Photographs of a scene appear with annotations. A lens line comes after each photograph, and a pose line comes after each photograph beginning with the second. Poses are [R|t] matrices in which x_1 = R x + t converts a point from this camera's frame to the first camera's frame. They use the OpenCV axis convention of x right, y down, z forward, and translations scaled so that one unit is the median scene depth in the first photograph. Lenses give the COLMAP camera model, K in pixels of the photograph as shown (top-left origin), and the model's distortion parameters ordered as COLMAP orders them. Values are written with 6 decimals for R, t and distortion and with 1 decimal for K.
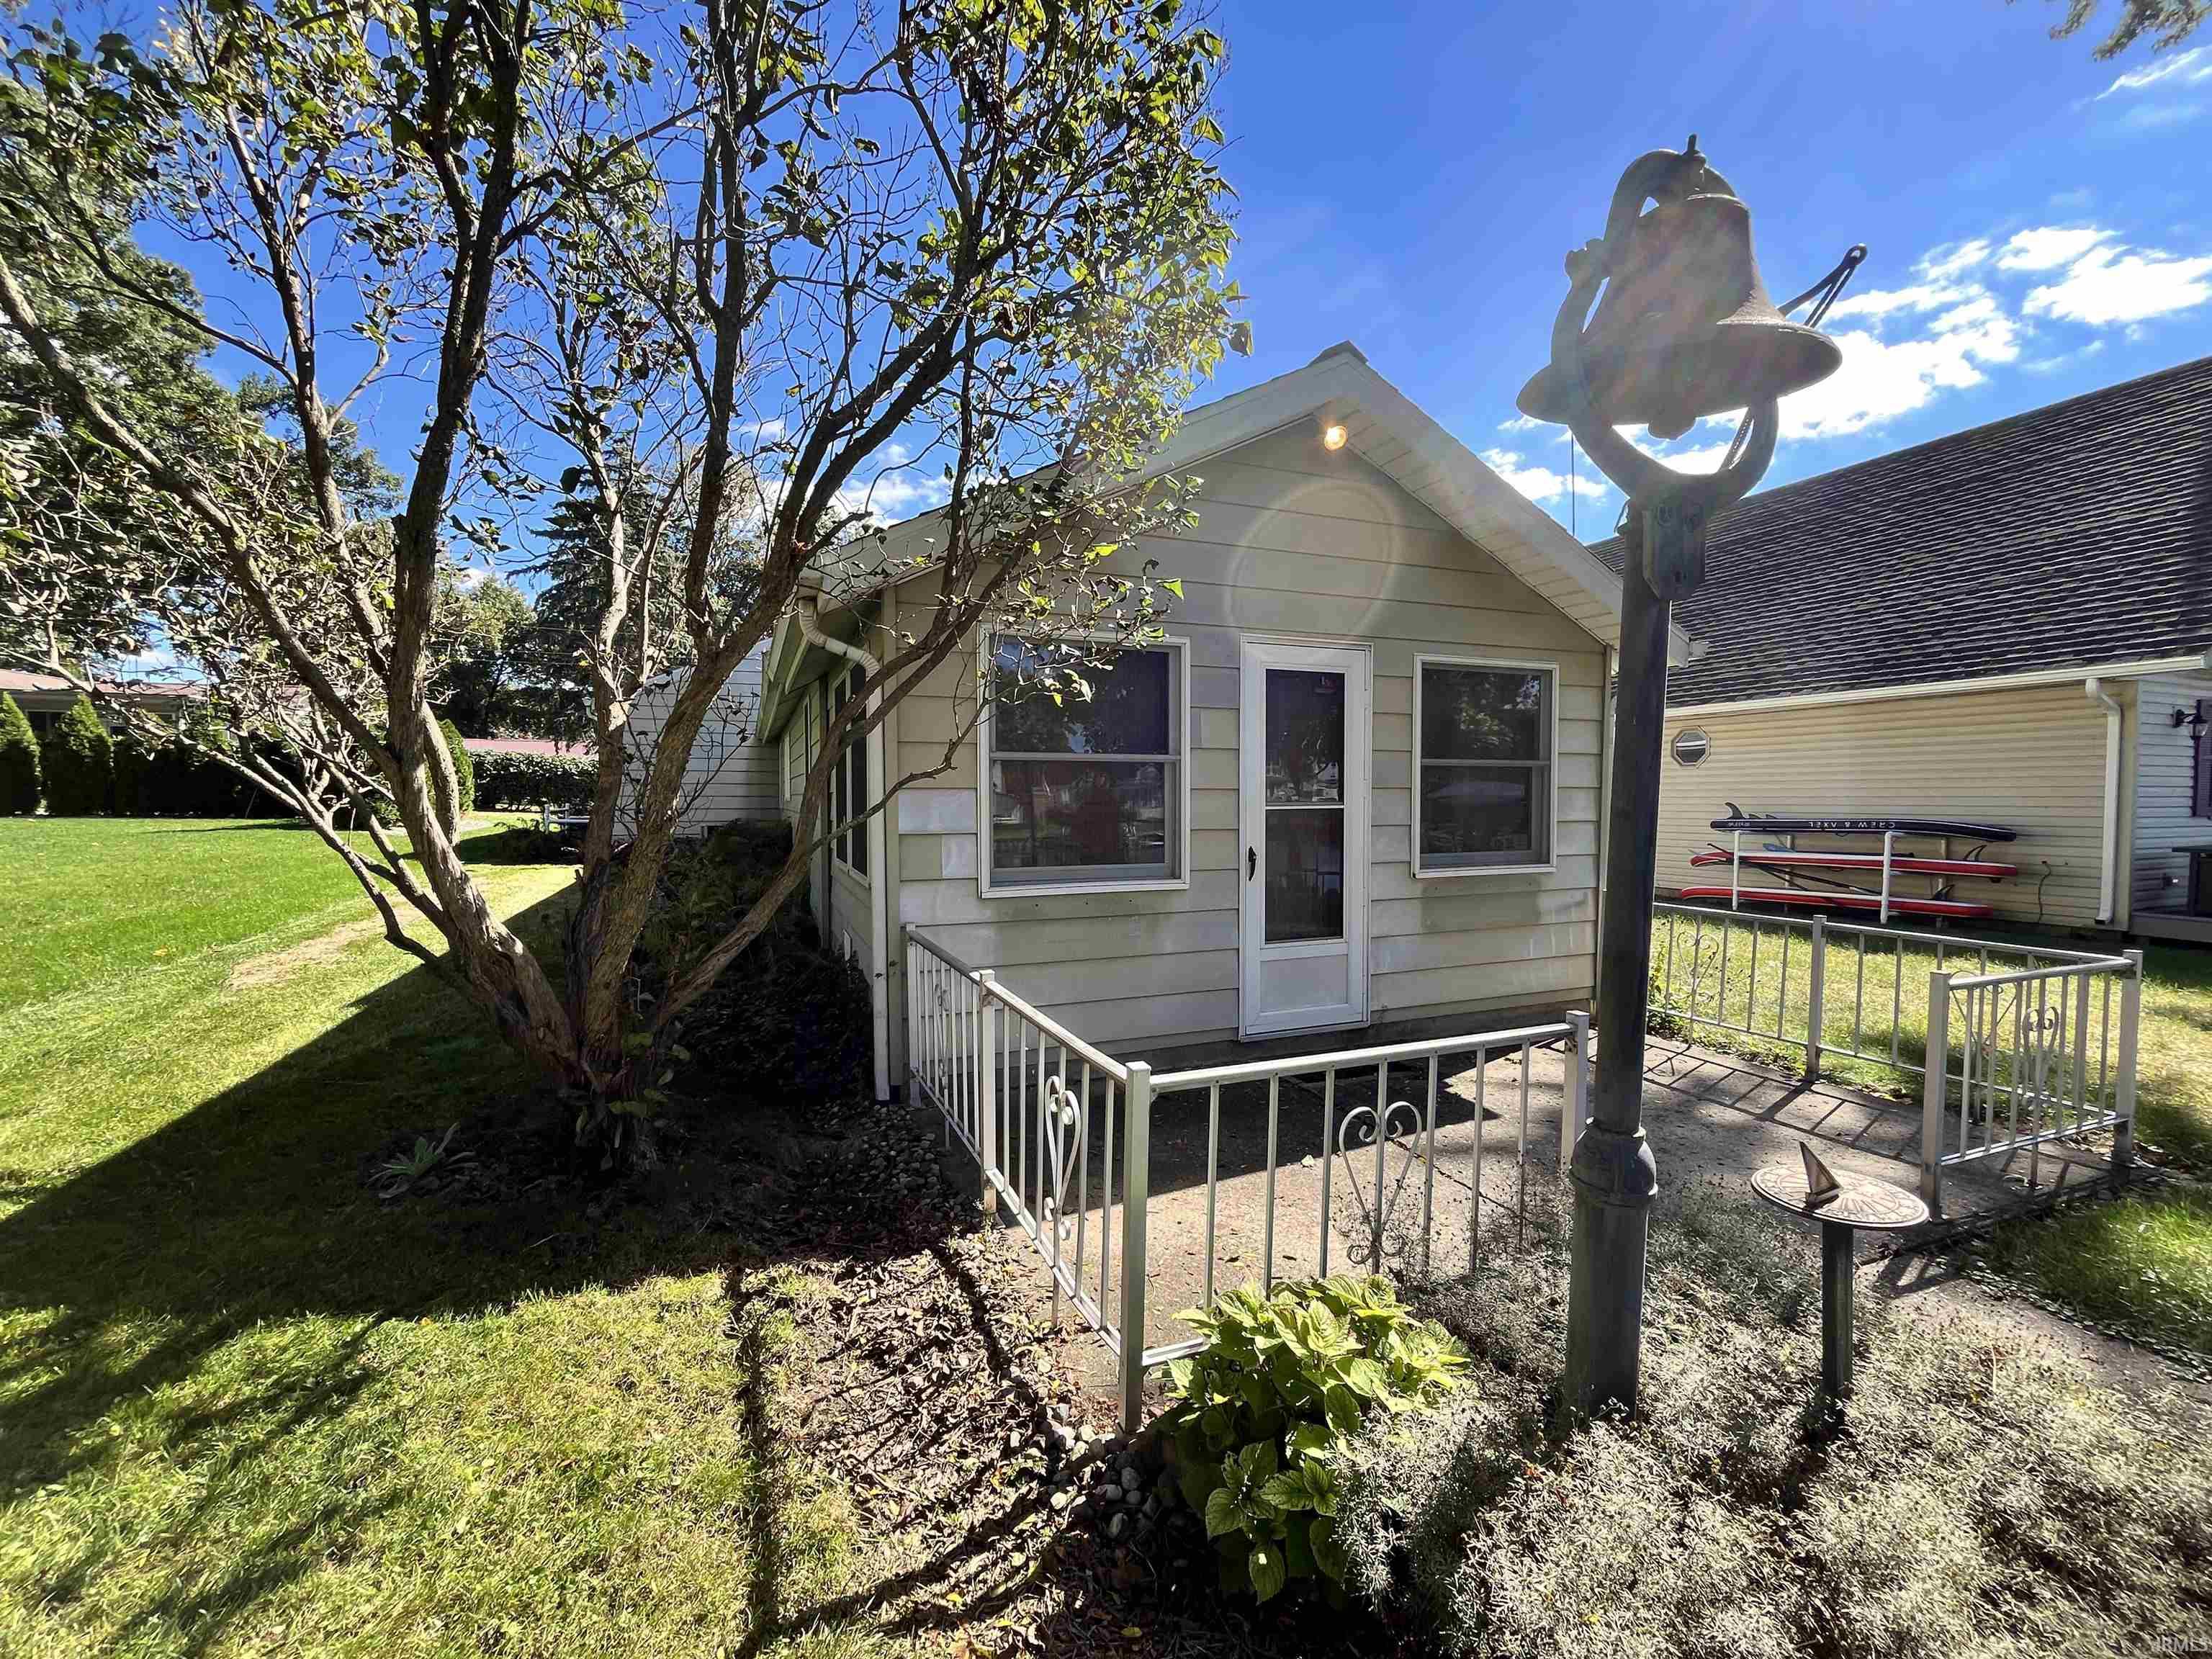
lens RADIAL K [[903.9, 0, 1100.0], [0, 903.9, 834.3], [0, 0, 1]] dist [-0.001668, -0.000222]
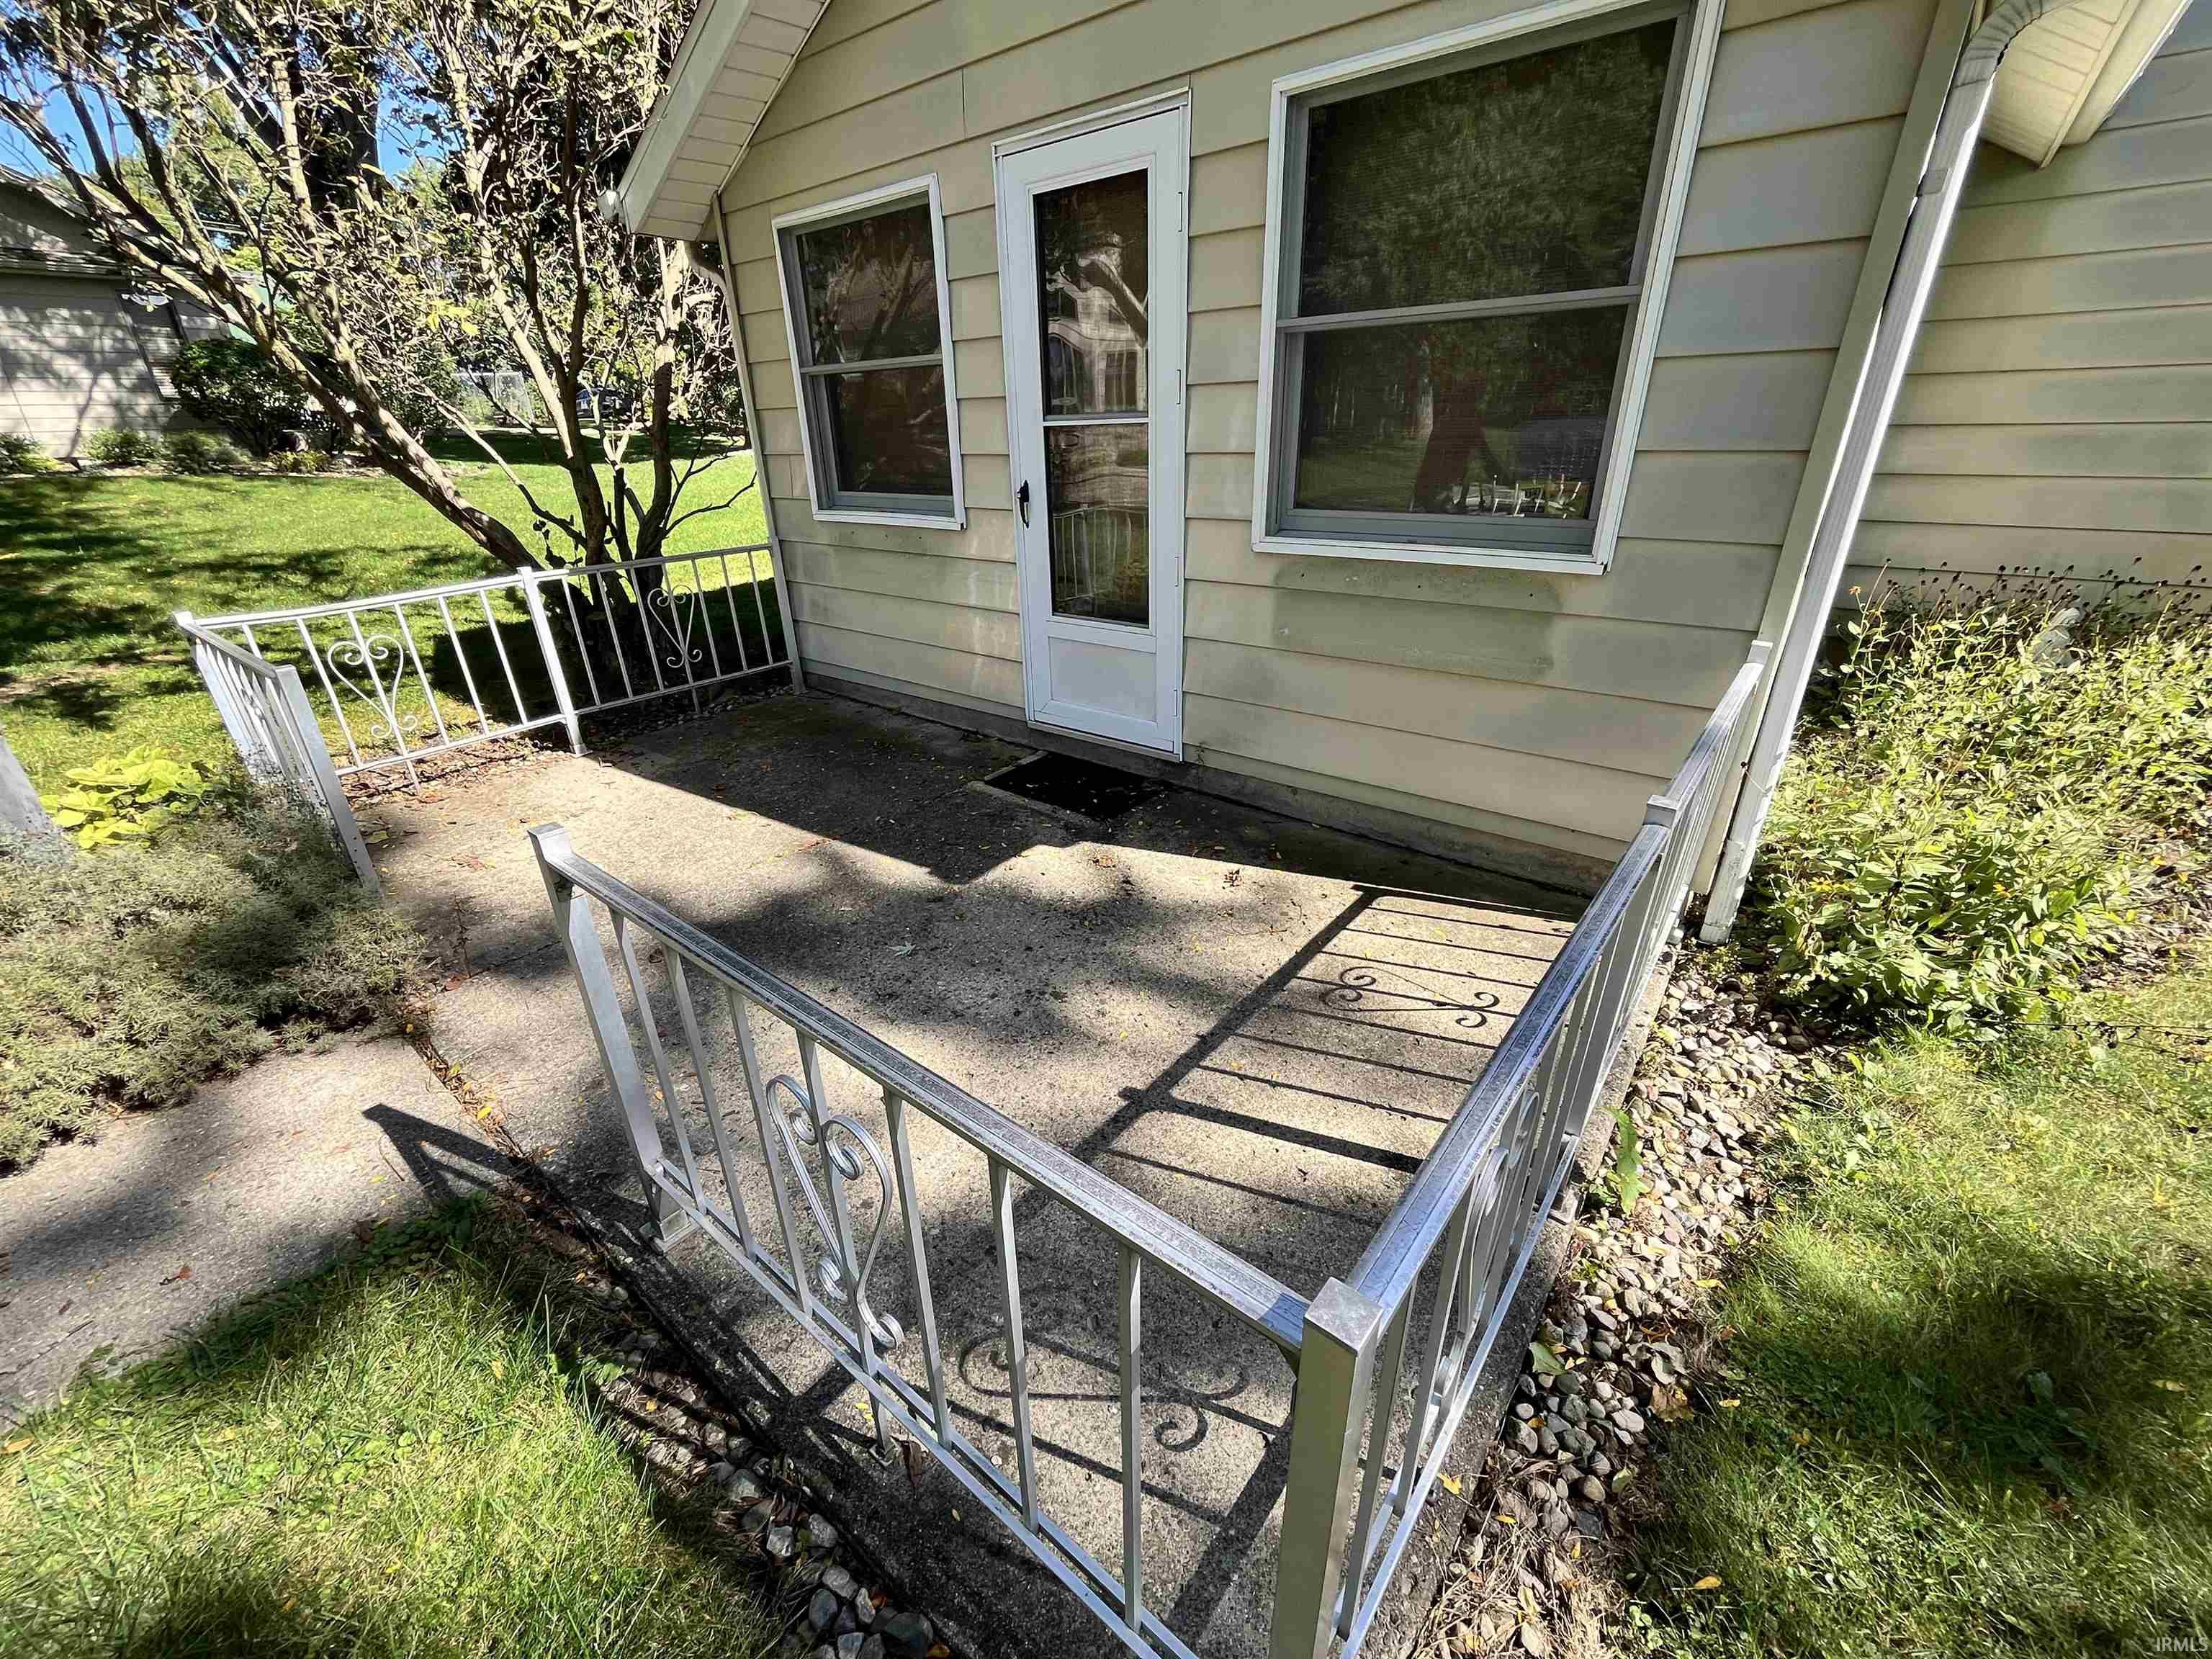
lens RADIAL K [[903.9, 0, 1100.0], [0, 903.9, 834.3], [0, 0, 1]] dist [-0.001668, -0.000222]
pose [[0.483314, 0.357300, -0.799215, 0.907098], [-0.012276, 0.915598, 0.401907, -0.019747], [0.875361, -0.184436, 0.446908, 0.660478]]
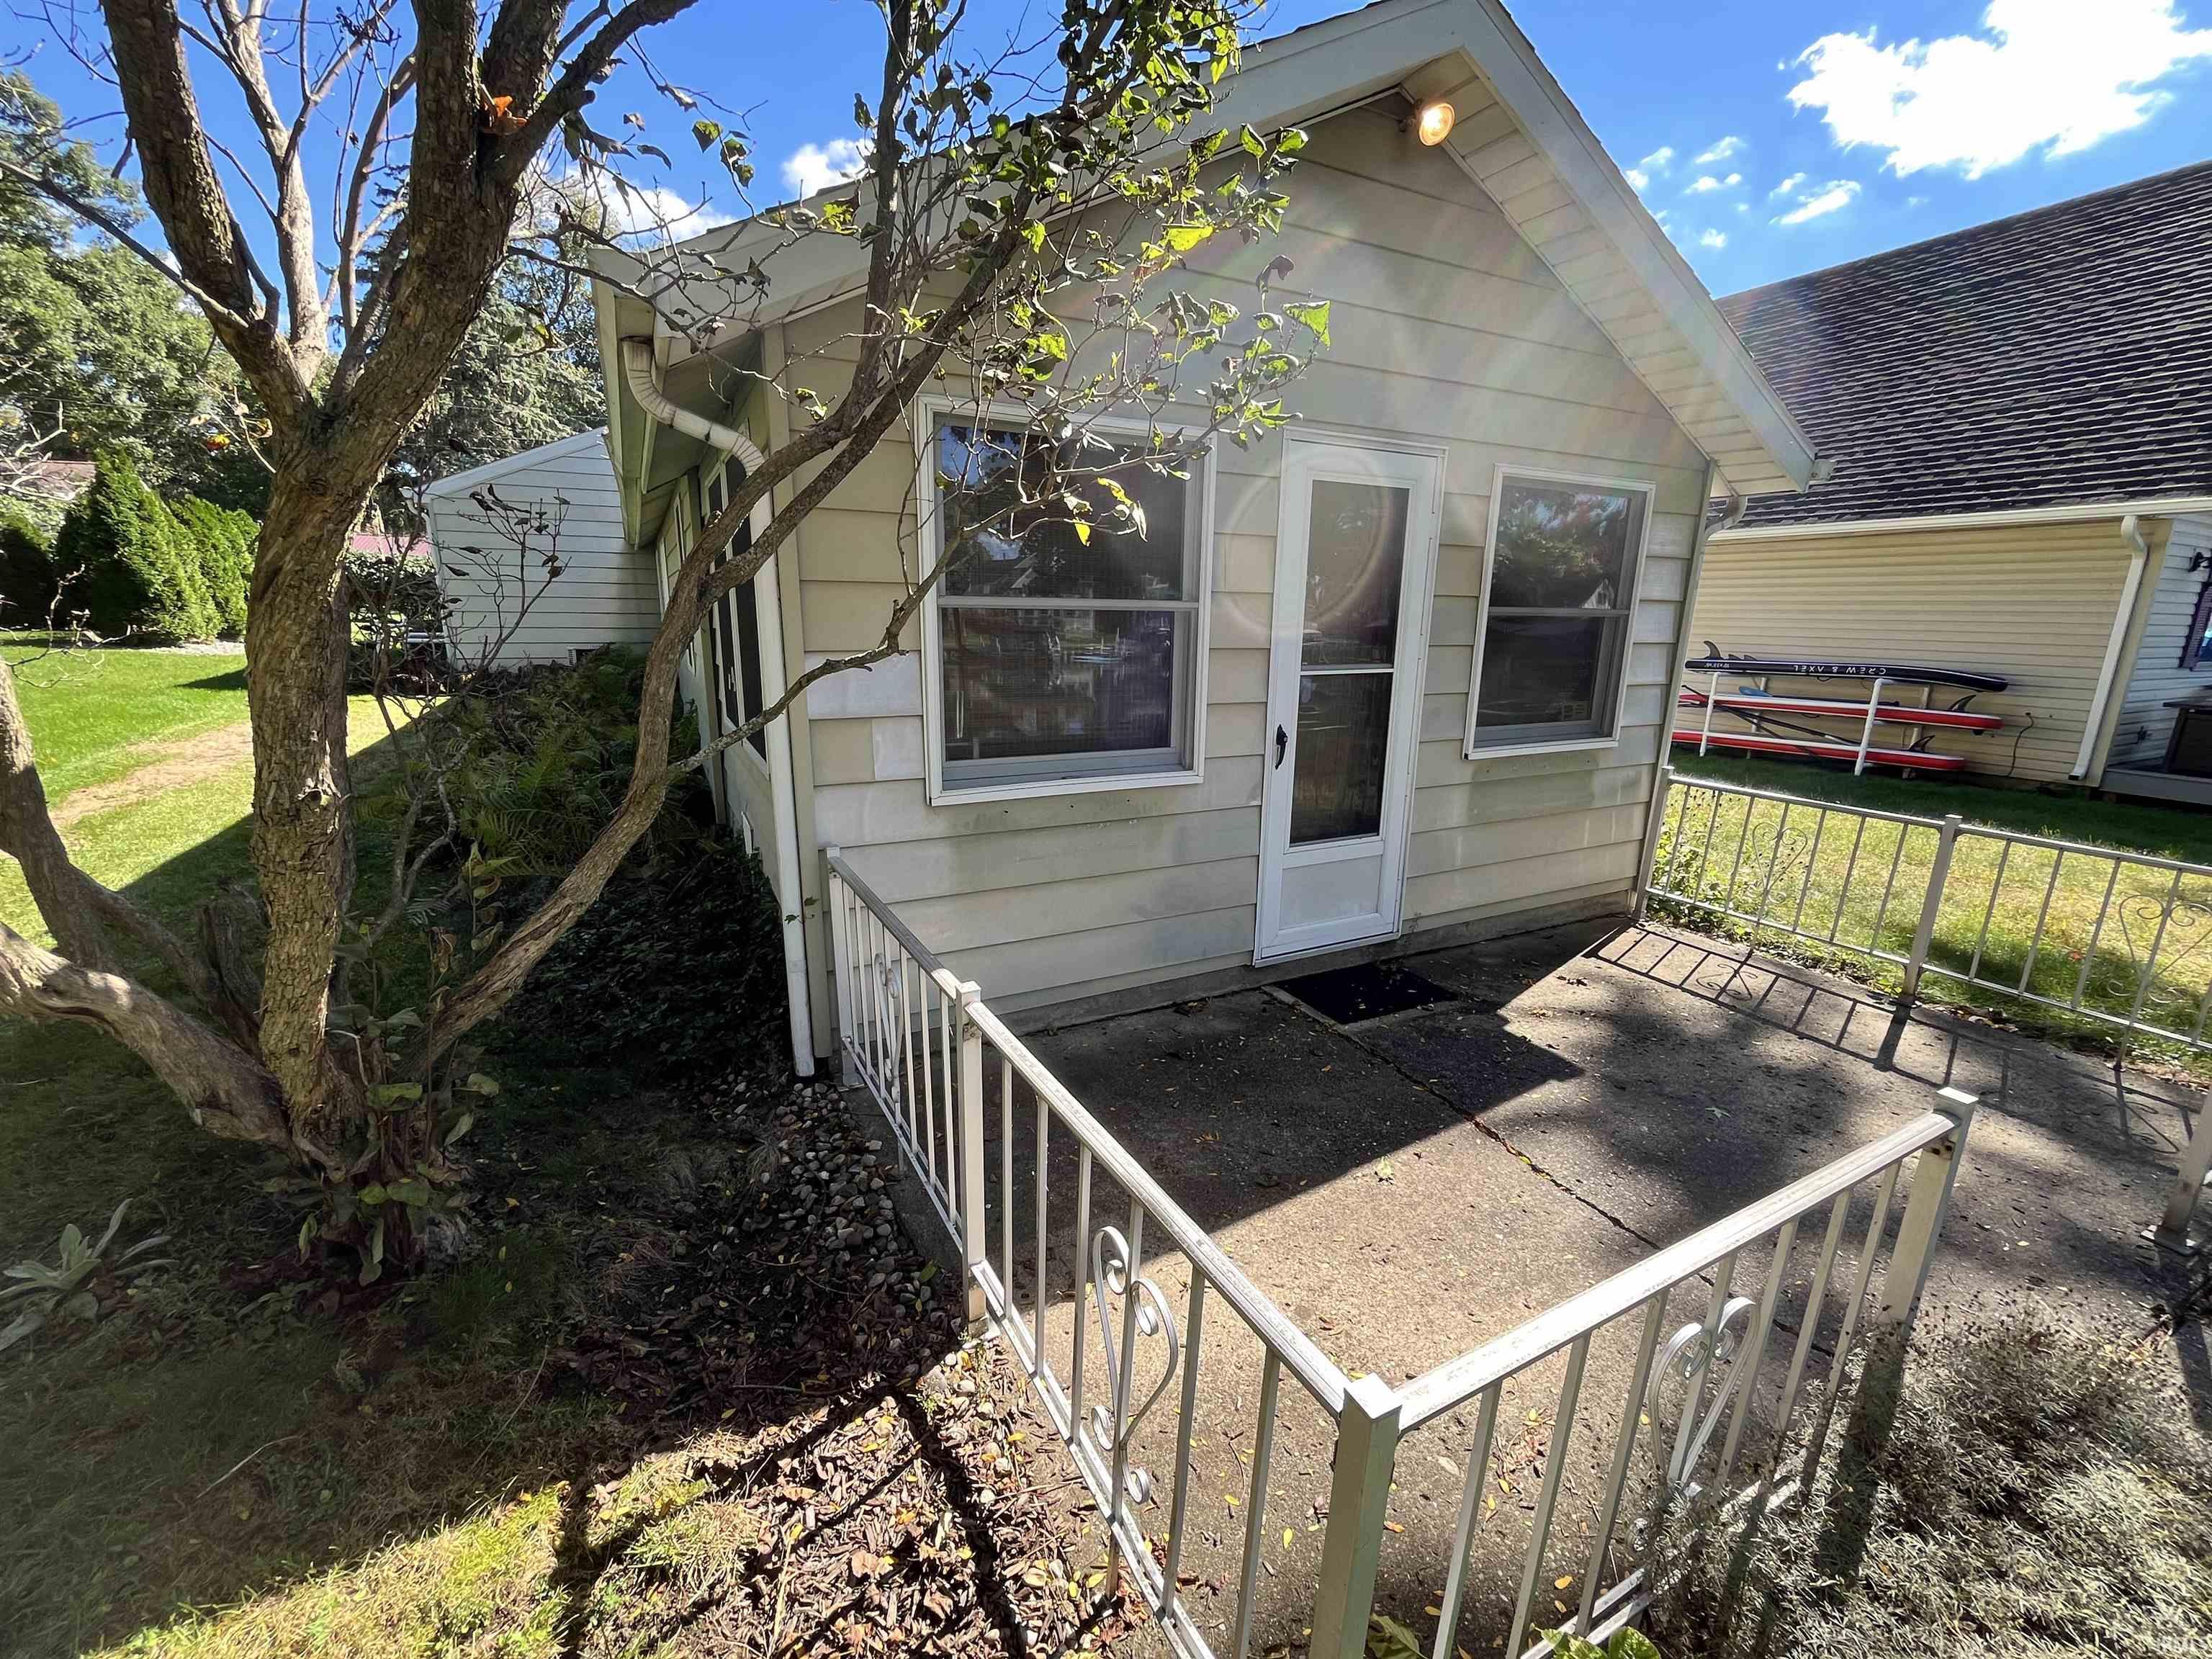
lens RADIAL K [[903.9, 0, 1100.0], [0, 903.9, 834.3], [0, 0, 1]] dist [-0.001668, -0.000222]
pose [[0.995803, -0.005963, 0.091328, -0.055430], [-0.012550, 0.979553, 0.200797, -0.047193], [-0.090658, -0.201100, 0.975366, 0.247142]]
